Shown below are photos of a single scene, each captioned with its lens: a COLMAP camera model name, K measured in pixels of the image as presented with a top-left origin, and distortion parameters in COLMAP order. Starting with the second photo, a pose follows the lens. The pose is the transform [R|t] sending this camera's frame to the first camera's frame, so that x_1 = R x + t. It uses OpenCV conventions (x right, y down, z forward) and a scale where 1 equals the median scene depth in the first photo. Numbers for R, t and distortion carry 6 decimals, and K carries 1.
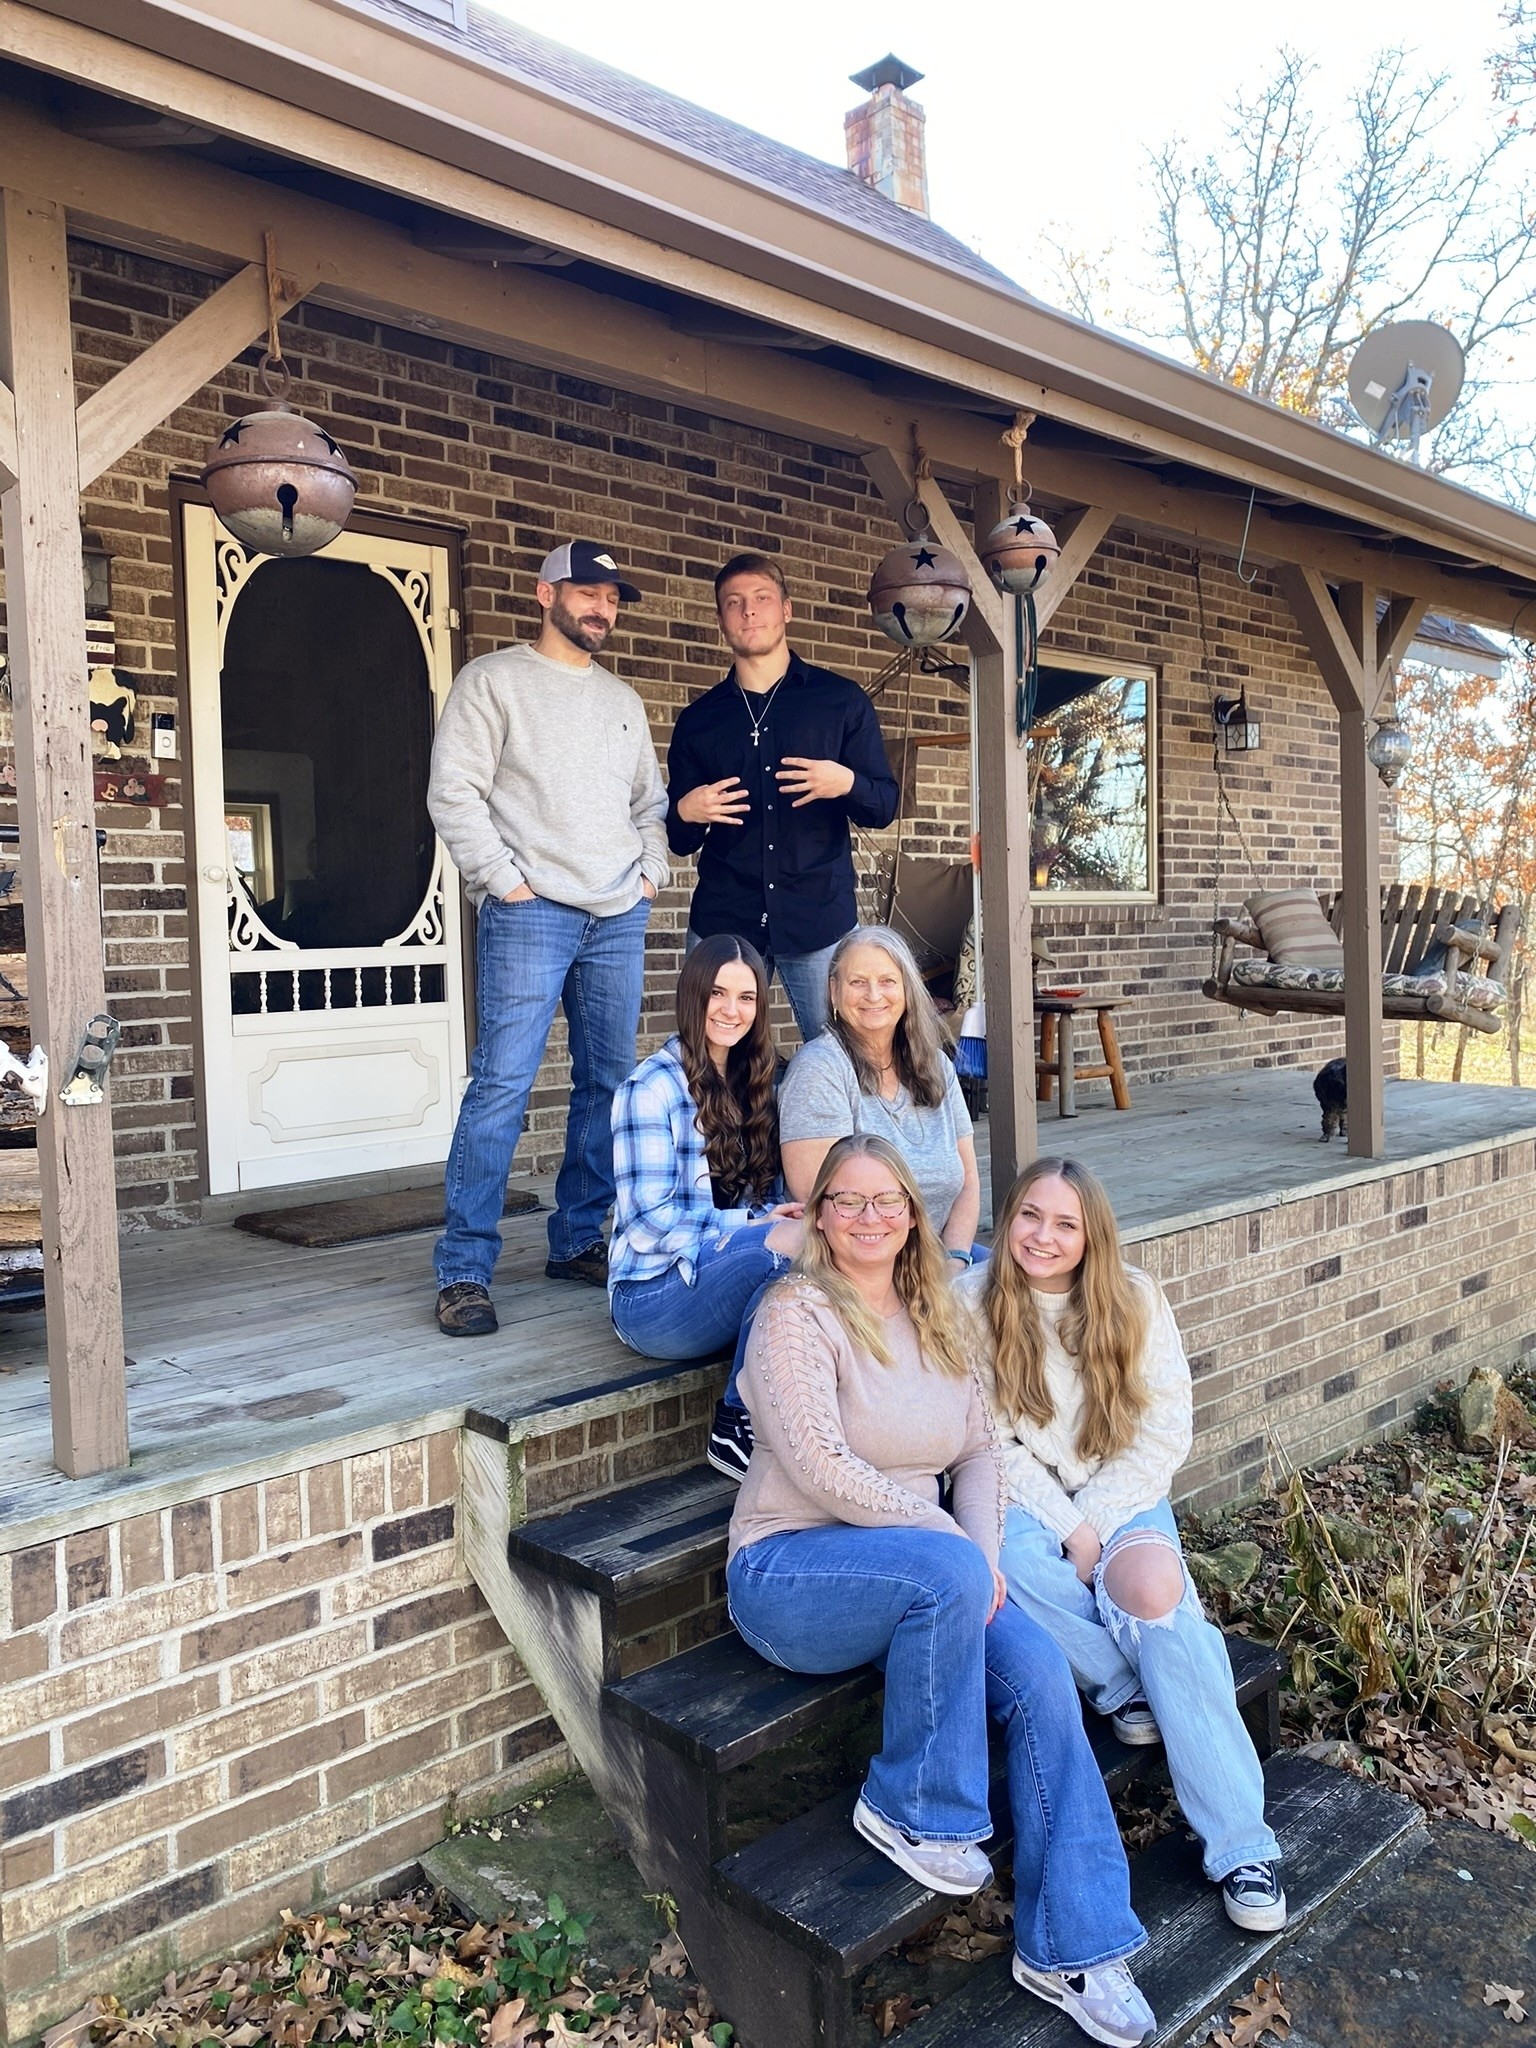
lens RADIAL K [[1550.4, 0, 768.0], [0, 1550.4, 1024.0], [0, 0, 1]] dist [0.000050, 0.010109]
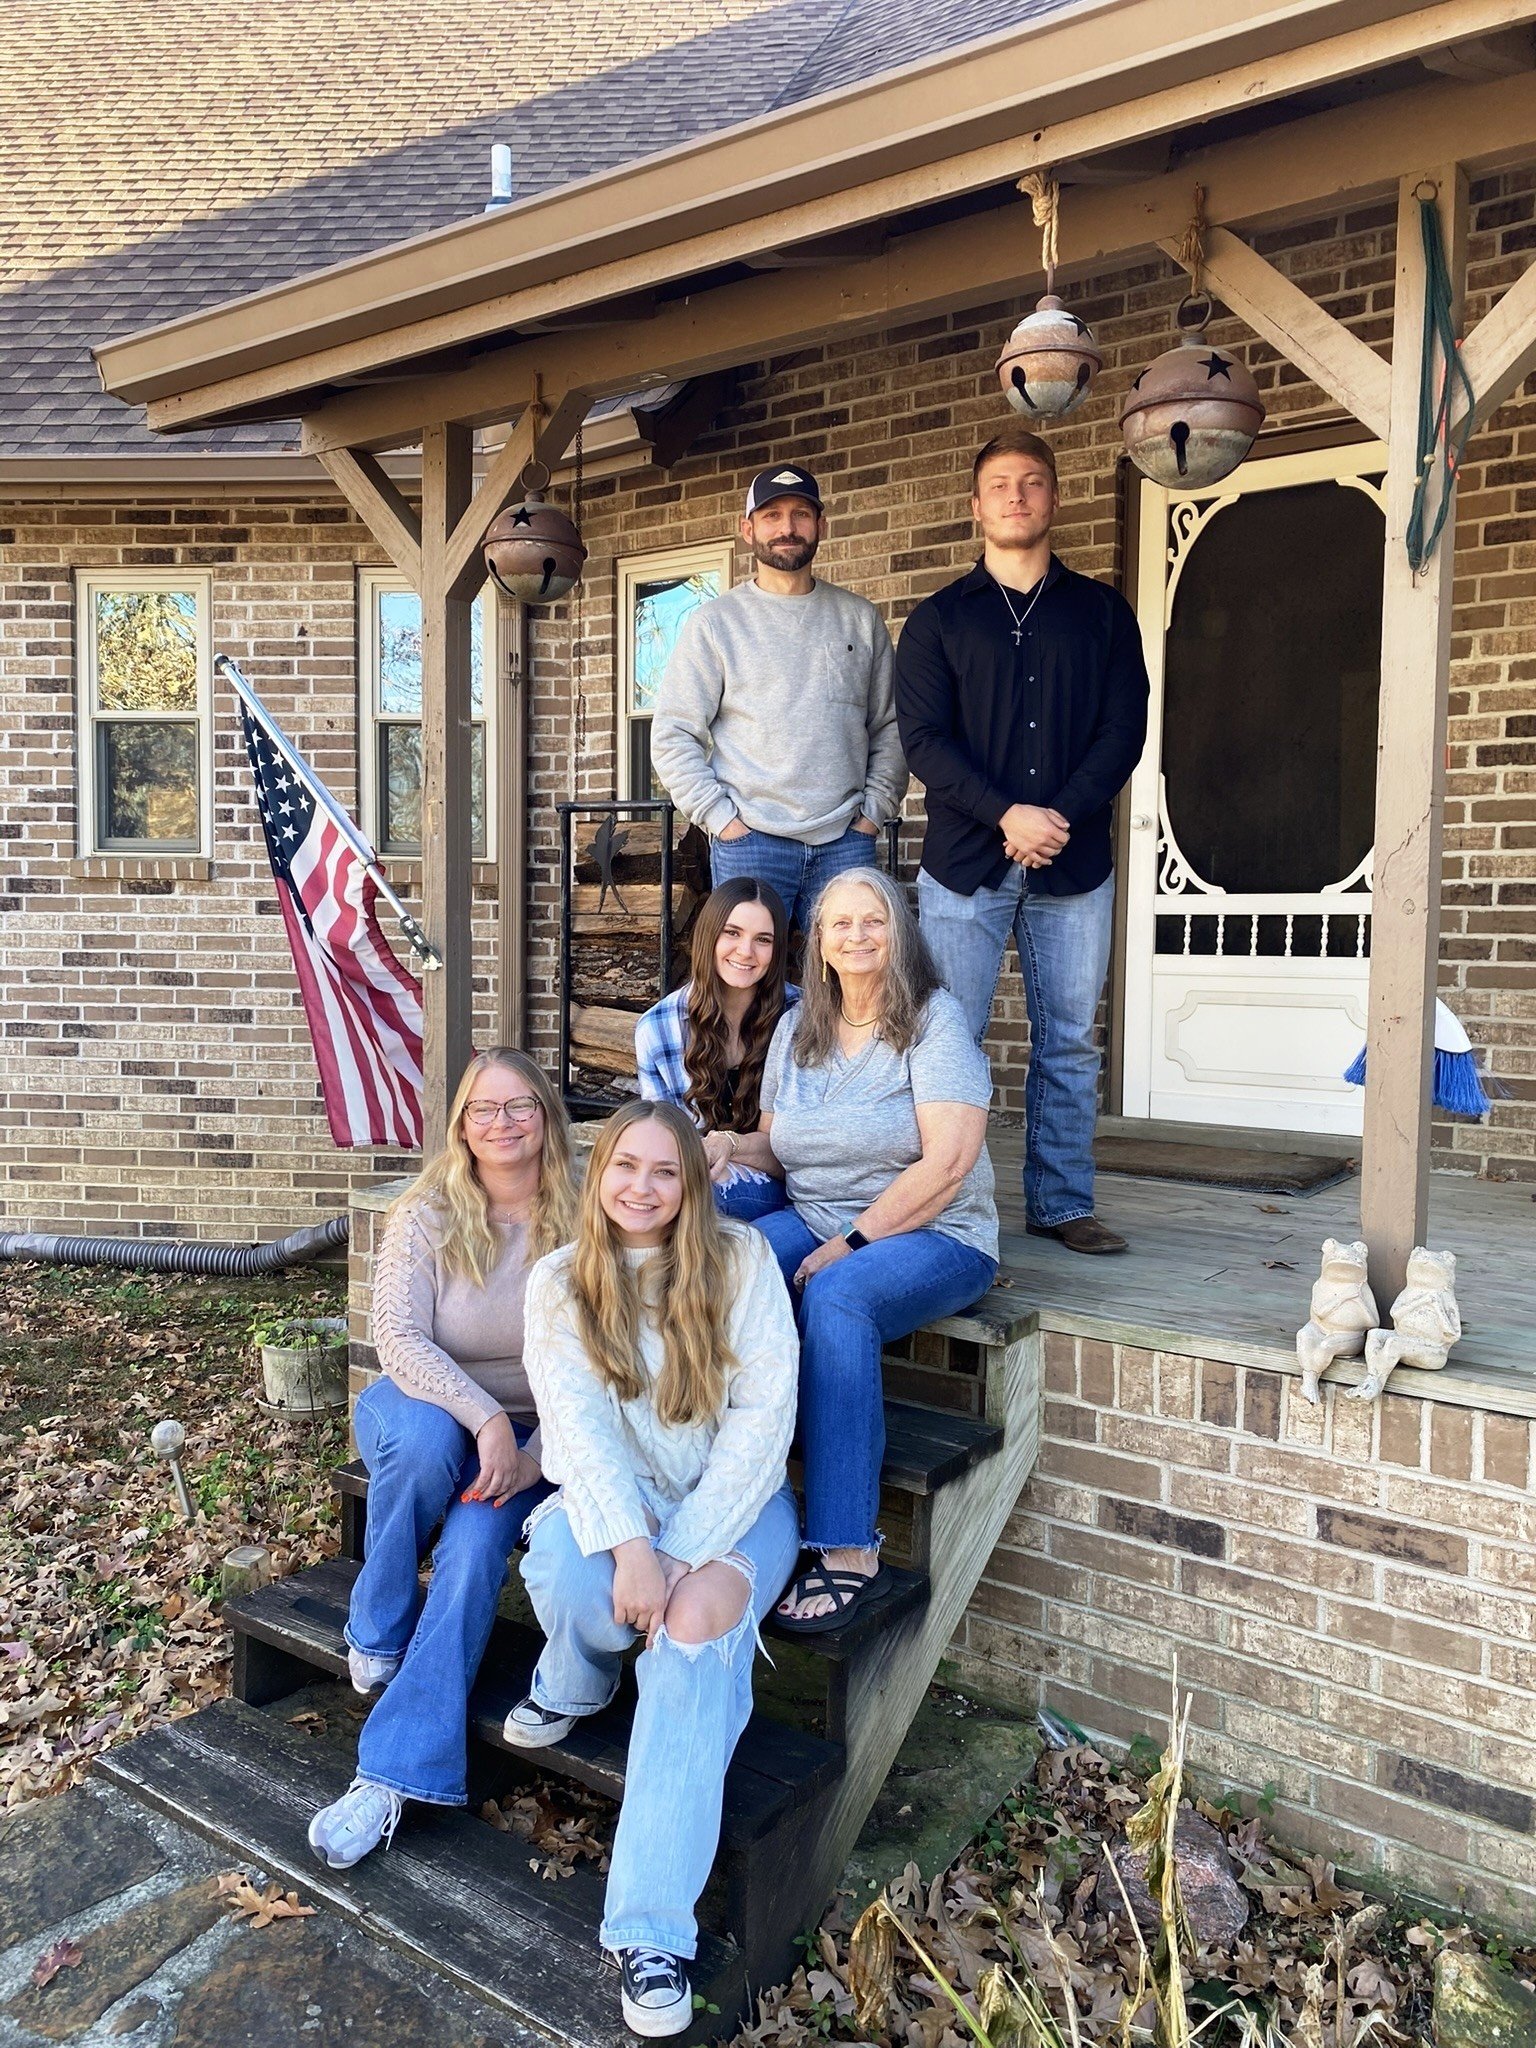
lens RADIAL K [[1555.0, 0, 771.7], [0, 1555.0, 1030.0], [0, 0, 1]] dist [0.000702, 0.004123]
pose [[0.191079, 0.098580, -0.976612, 0.702771], [-0.069608, 0.993800, 0.086696, -0.030473], [0.979103, 0.051414, 0.196756, 0.575023]]
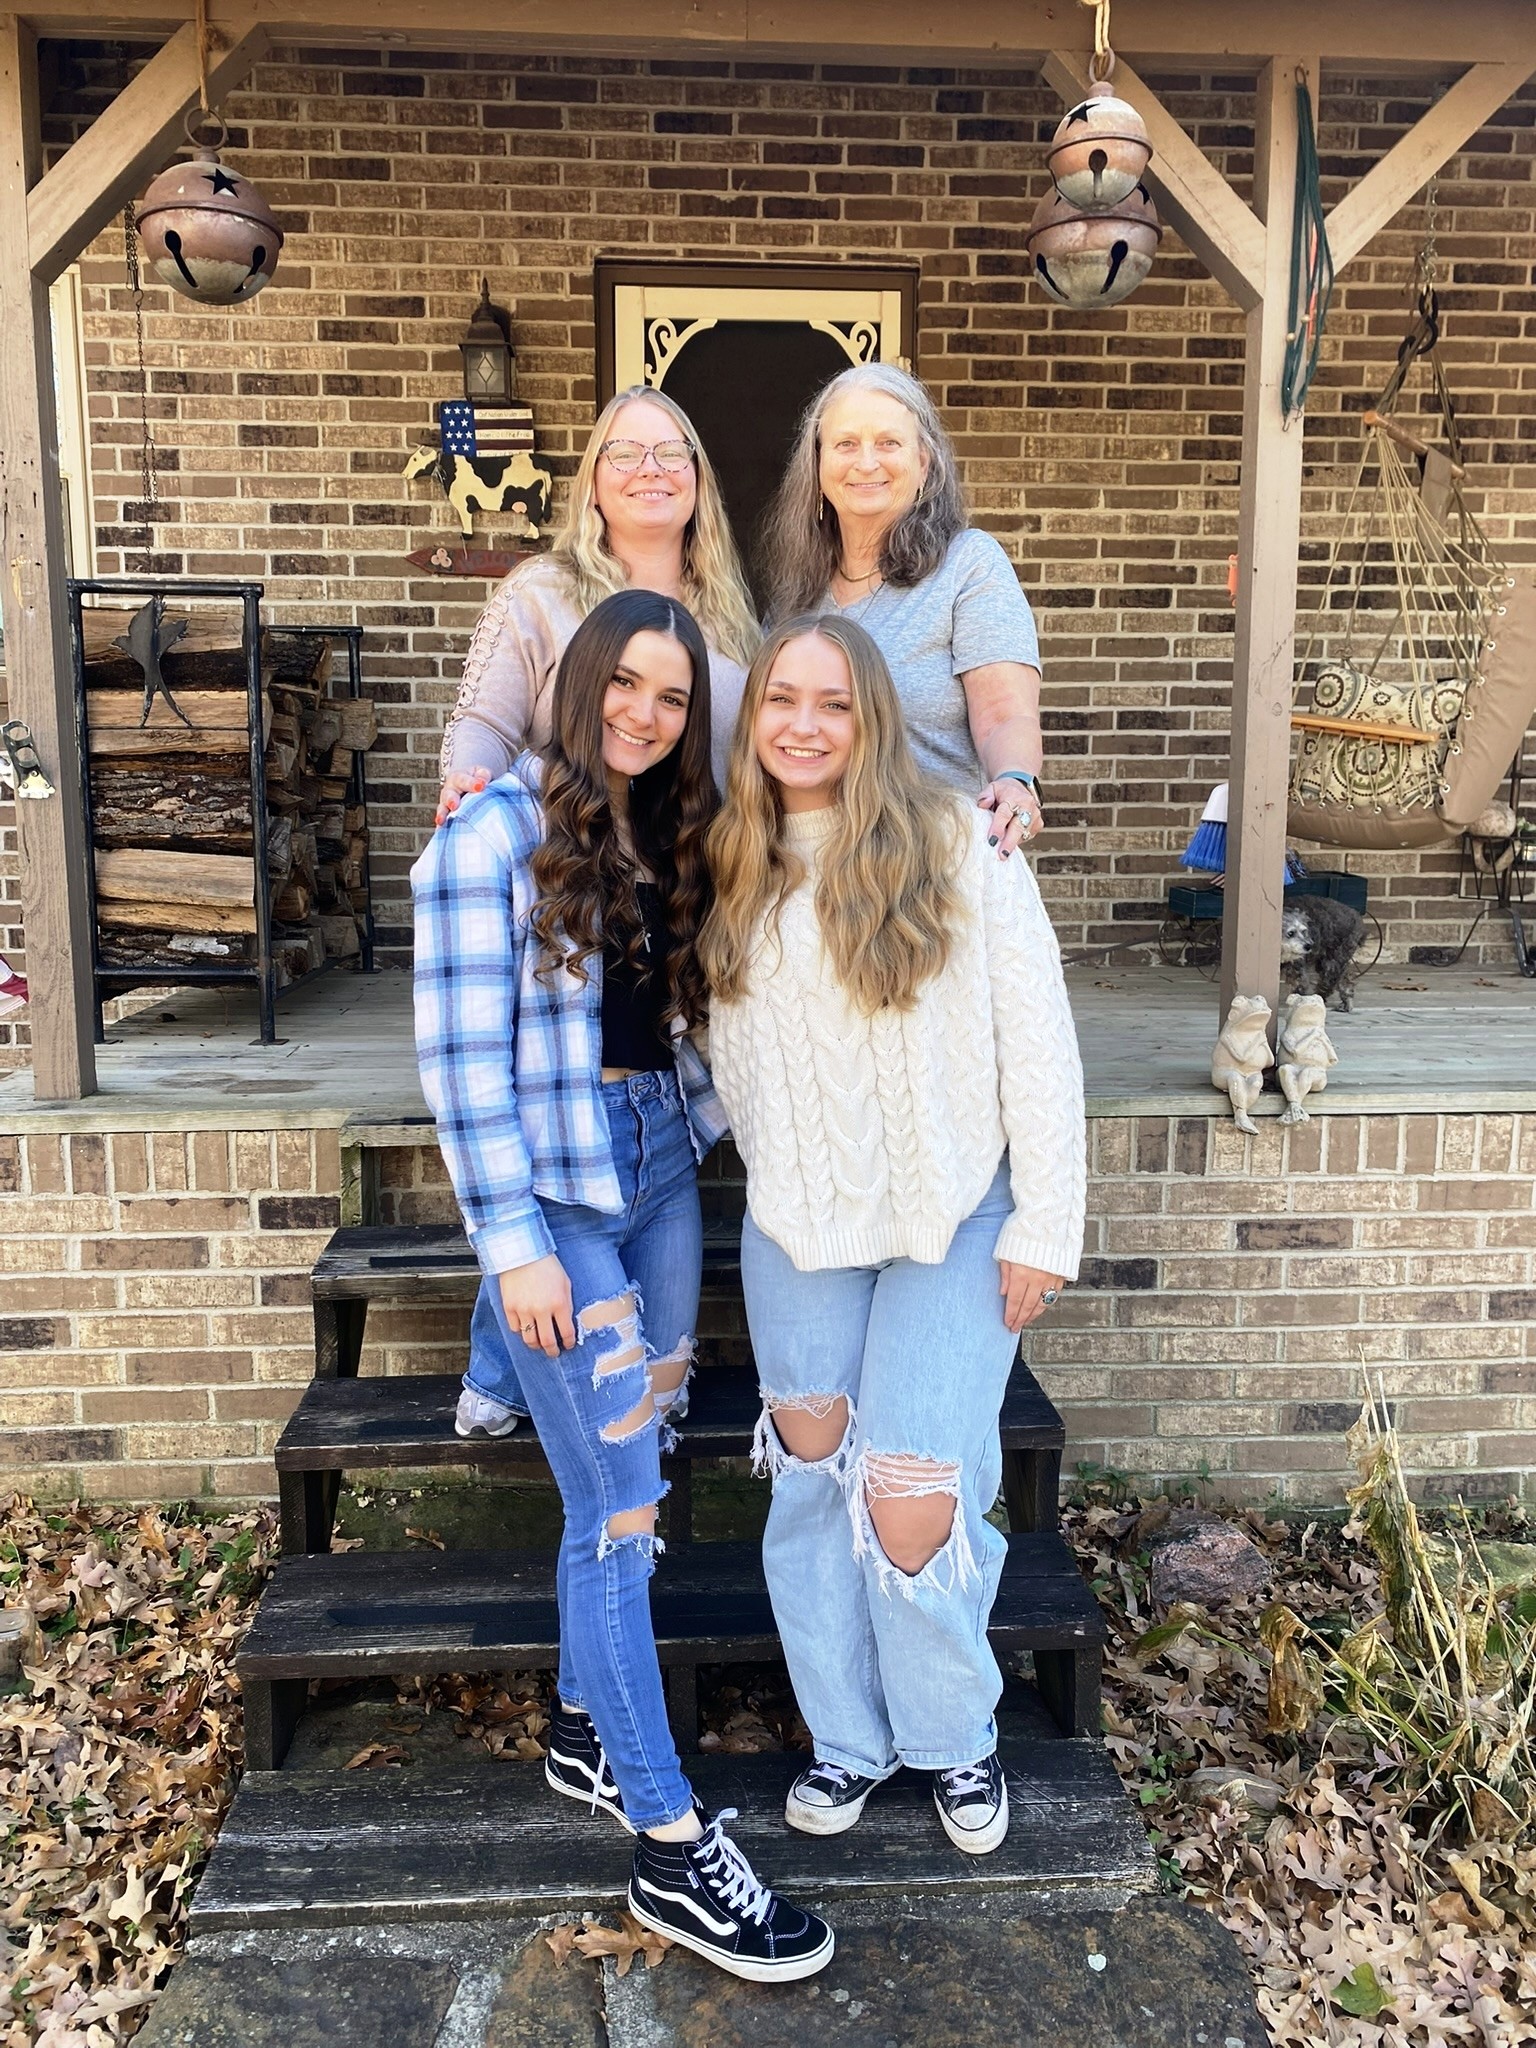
lens RADIAL K [[1551.6, 0, 760.0], [0, 1551.6, 1015.4], [0, 0, 1]] dist [-0.004823, 0.012505]
pose [[0.774163, 0.120178, -0.621473, 0.431734], [-0.056102, 0.990975, 0.121746, 0.022727], [0.630495, -0.059385, 0.773918, 0.225399]]
